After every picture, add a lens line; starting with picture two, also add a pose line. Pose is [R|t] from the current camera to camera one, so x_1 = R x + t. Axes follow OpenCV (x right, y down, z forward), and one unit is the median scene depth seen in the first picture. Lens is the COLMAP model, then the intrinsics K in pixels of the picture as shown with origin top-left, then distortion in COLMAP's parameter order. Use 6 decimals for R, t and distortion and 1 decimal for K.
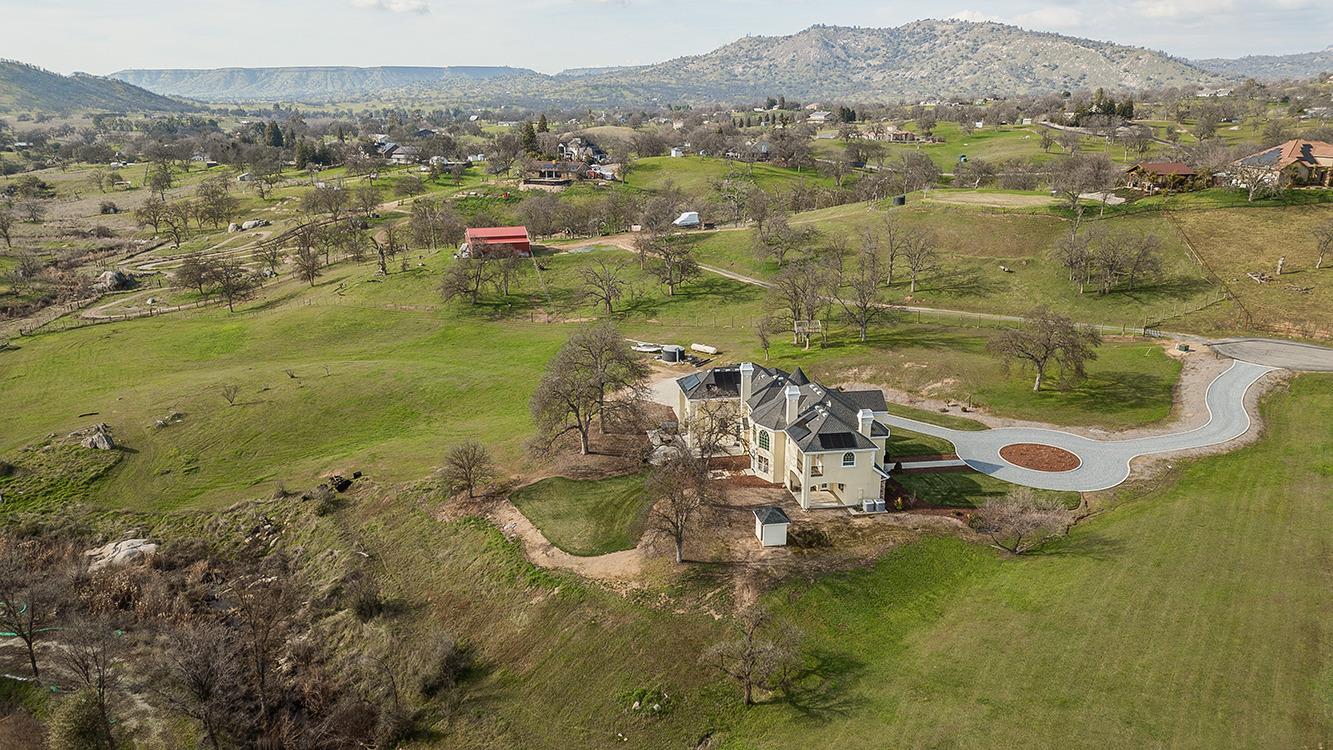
lens RADIAL K [[909.6, 0, 657.1], [0, 909.6, 373.0], [0, 0, 1]] dist [0.055522, -0.000501]
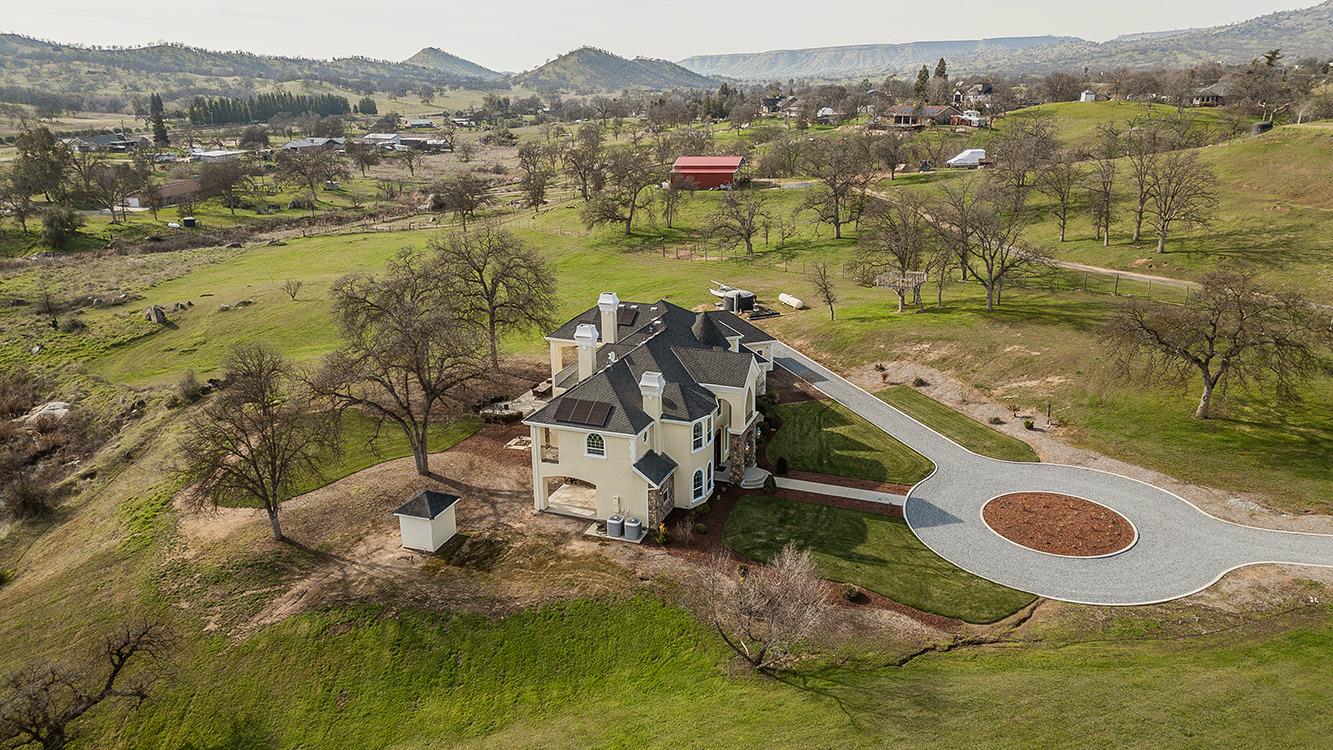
lens RADIAL K [[909.6, 0, 657.1], [0, 909.6, 373.0], [0, 0, 1]] dist [0.055522, -0.000501]
pose [[0.867714, 0.143205, -0.475987, 0.410998], [-0.130093, 0.989649, 0.060588, 0.001842], [0.479737, 0.009349, 0.877363, 0.363936]]
